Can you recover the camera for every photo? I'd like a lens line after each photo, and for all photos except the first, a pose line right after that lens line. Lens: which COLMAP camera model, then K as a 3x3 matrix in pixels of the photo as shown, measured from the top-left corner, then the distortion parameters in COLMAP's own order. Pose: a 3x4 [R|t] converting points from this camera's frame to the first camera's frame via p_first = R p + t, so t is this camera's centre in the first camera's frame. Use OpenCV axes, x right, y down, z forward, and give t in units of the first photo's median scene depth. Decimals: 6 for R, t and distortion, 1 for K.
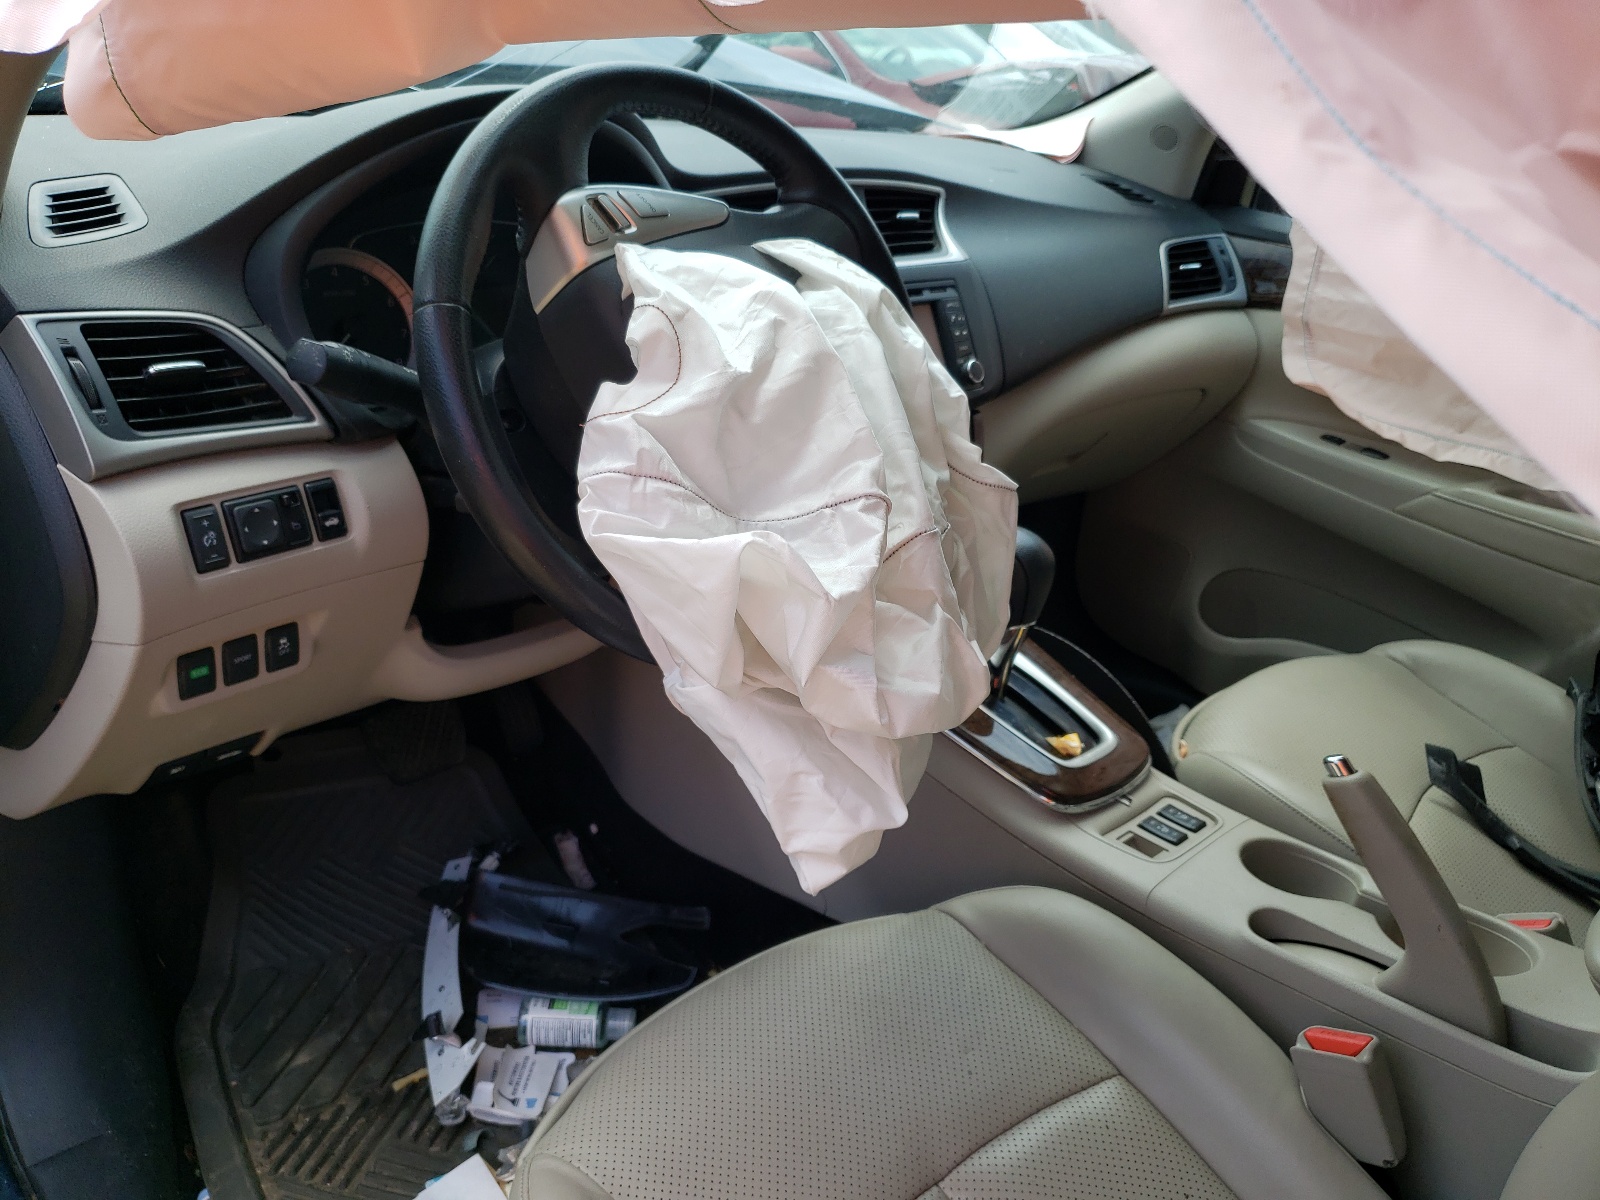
lens RADIAL K [[1238.6, 0, 800.0], [0, 1238.6, 600.0], [0, 0, 1]] dist [-0.003408, 0.007669]
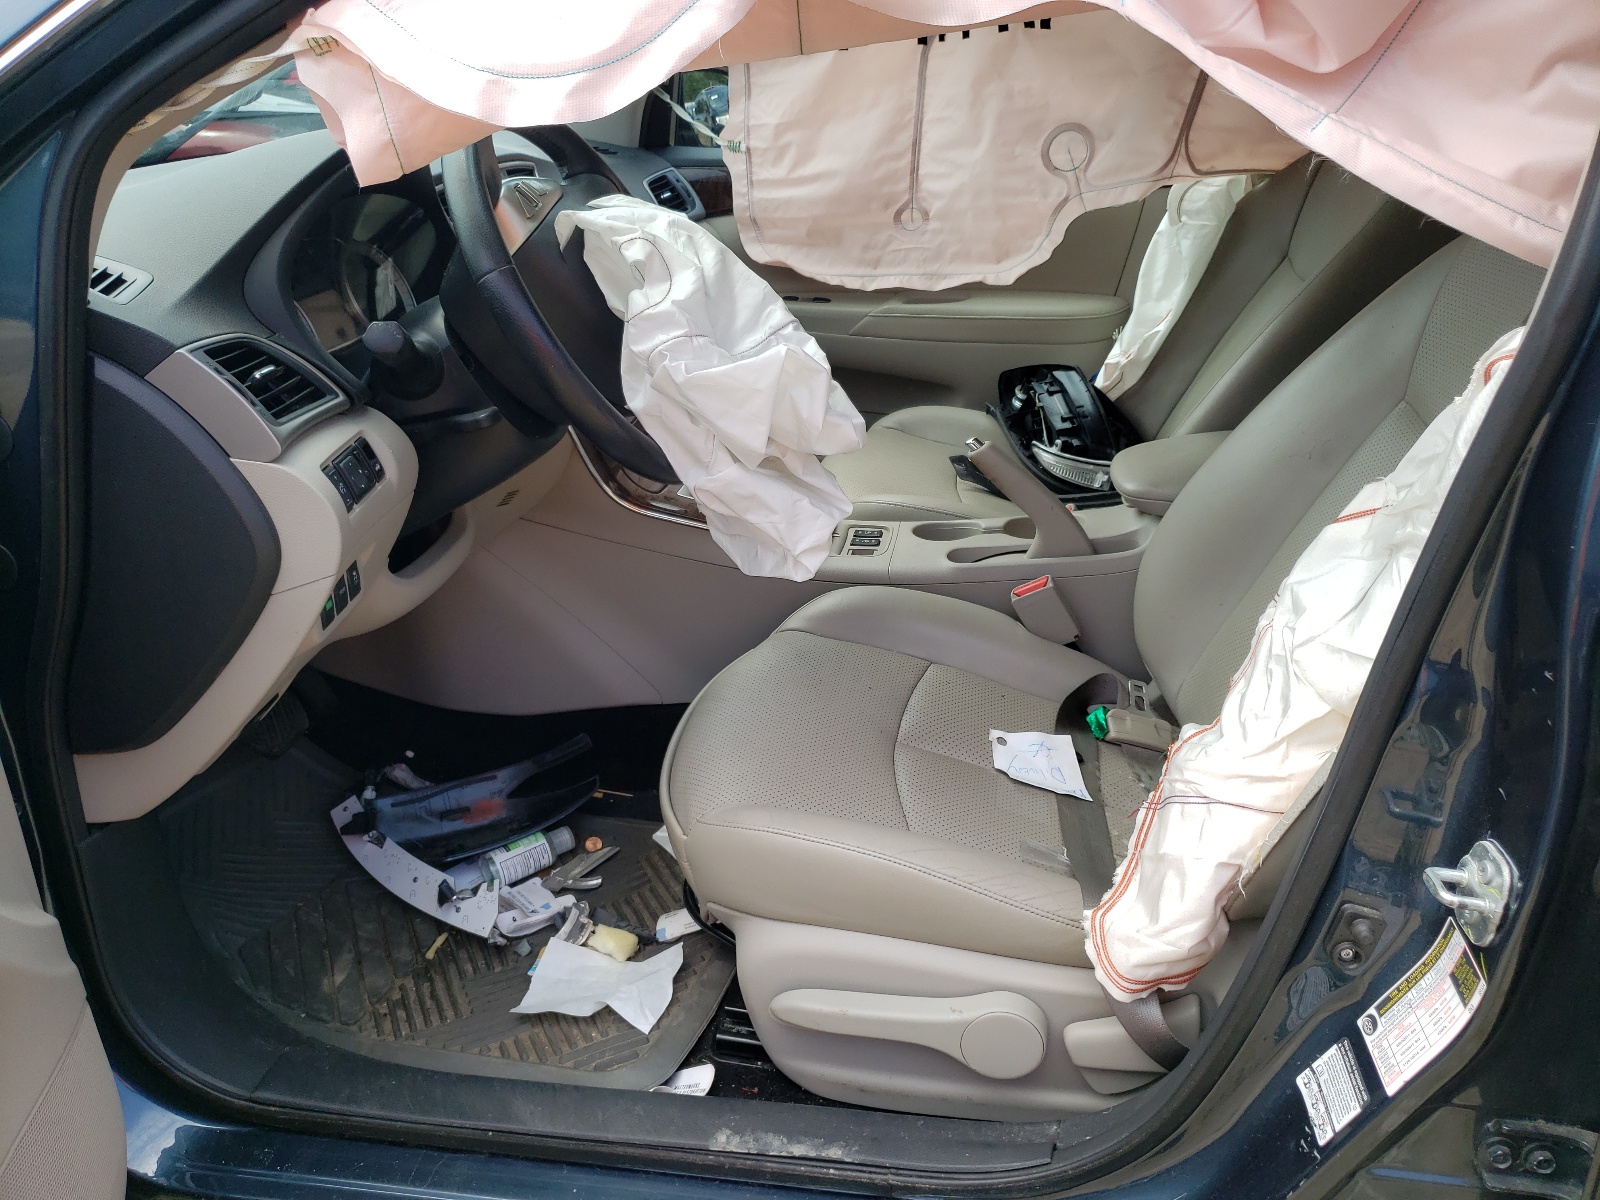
lens RADIAL K [[1238.6, 0, 800.0], [0, 1238.6, 600.0], [0, 0, 1]] dist [-0.003408, 0.007669]
pose [[0.793223, -0.339859, 0.505266, -0.531072], [0.329240, 0.937383, 0.113639, 0.048461], [-0.512249, 0.076213, 0.855449, -0.246141]]
